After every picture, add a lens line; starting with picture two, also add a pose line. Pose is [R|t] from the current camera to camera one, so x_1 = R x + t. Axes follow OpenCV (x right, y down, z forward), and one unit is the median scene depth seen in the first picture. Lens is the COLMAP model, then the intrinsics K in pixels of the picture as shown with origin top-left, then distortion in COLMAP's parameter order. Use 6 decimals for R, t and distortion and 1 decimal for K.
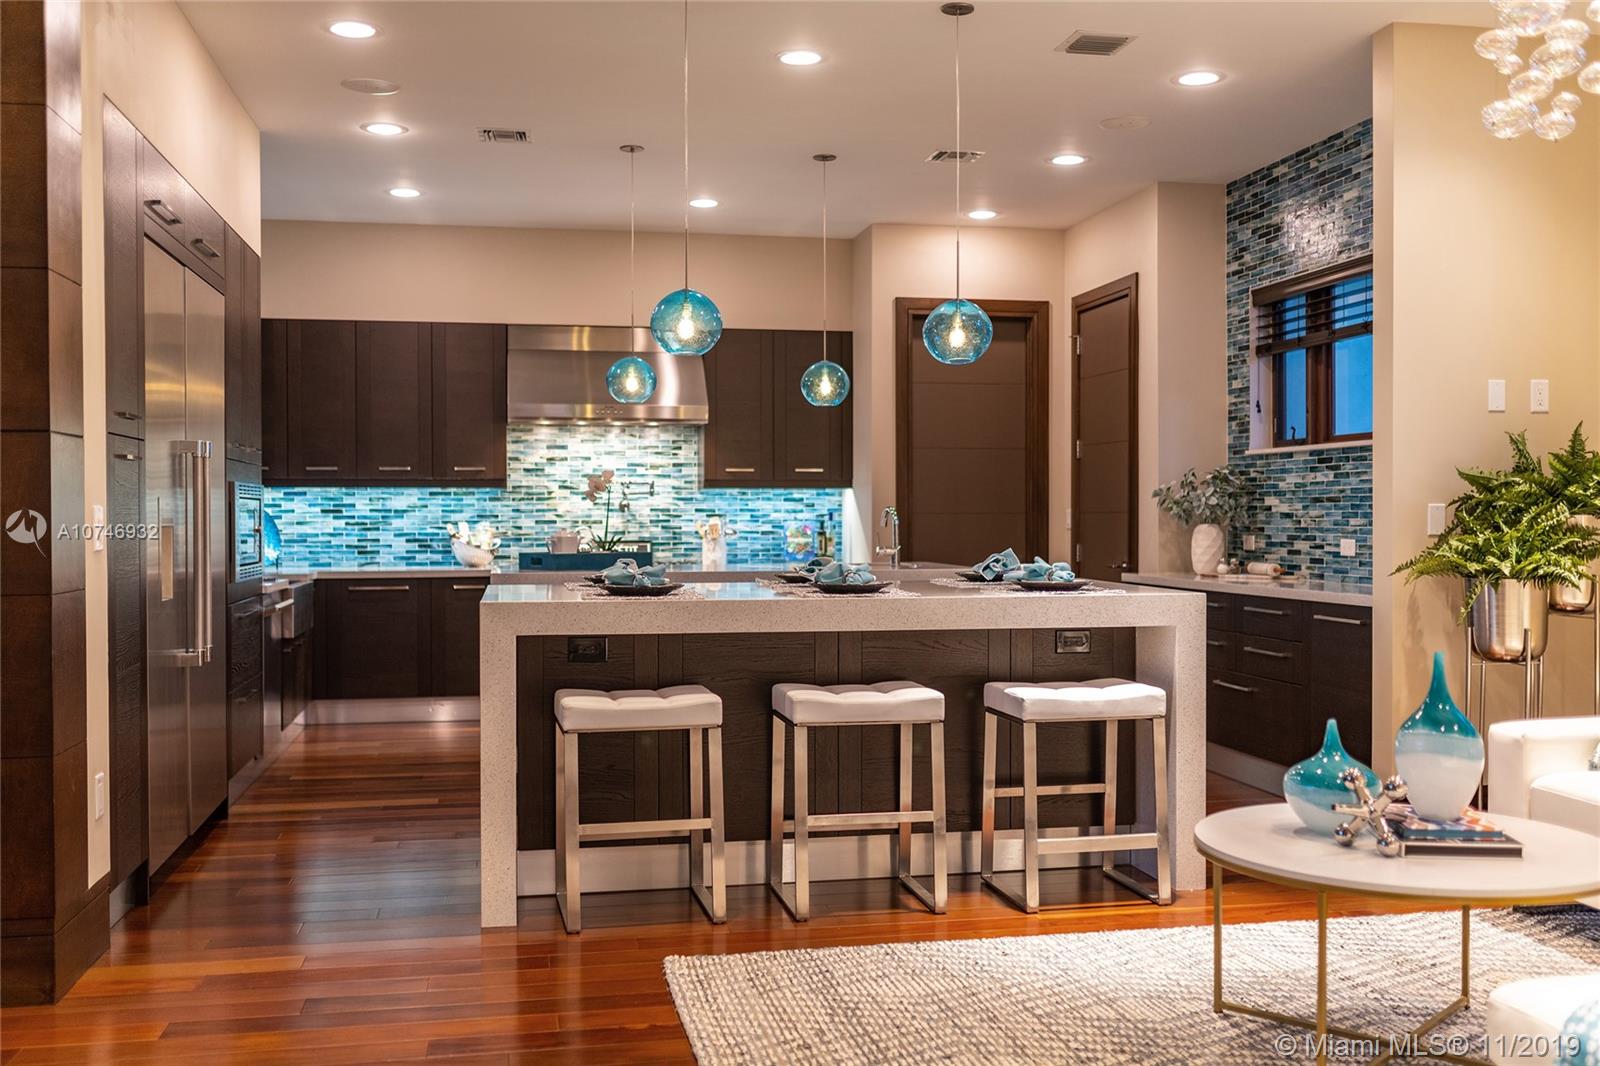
lens RADIAL K [[1520.9, 0, 800.0], [0, 1520.9, 533.0], [0, 0, 1]] dist [-0.021748, 0.070327]
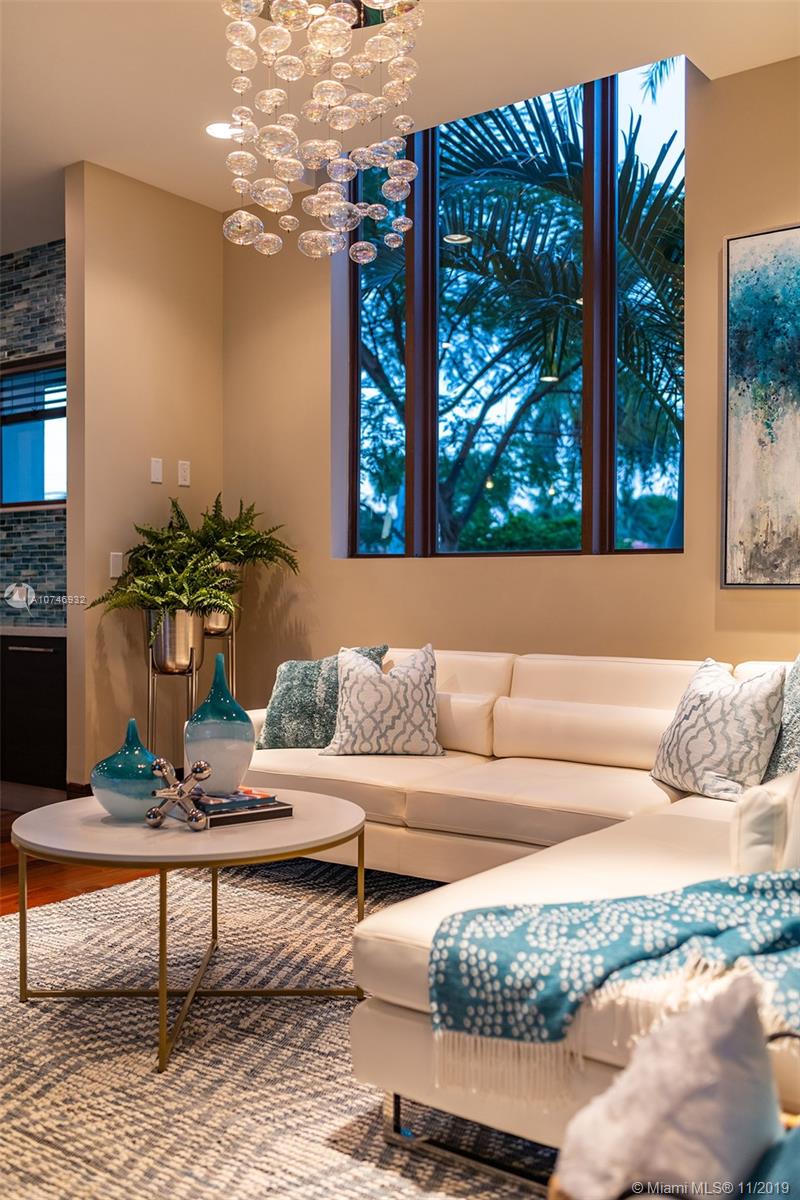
lens RADIAL K [[1140.7, 0, 400.0], [0, 1140.7, 600.0], [0, 0, 1]] dist [-0.021748, 0.070327]
pose [[0.730497, -0.000427, 0.682916, -0.057876], [0.004515, 0.999981, -0.004205, 0.027629], [-0.682901, 0.006155, 0.730485, 0.170627]]
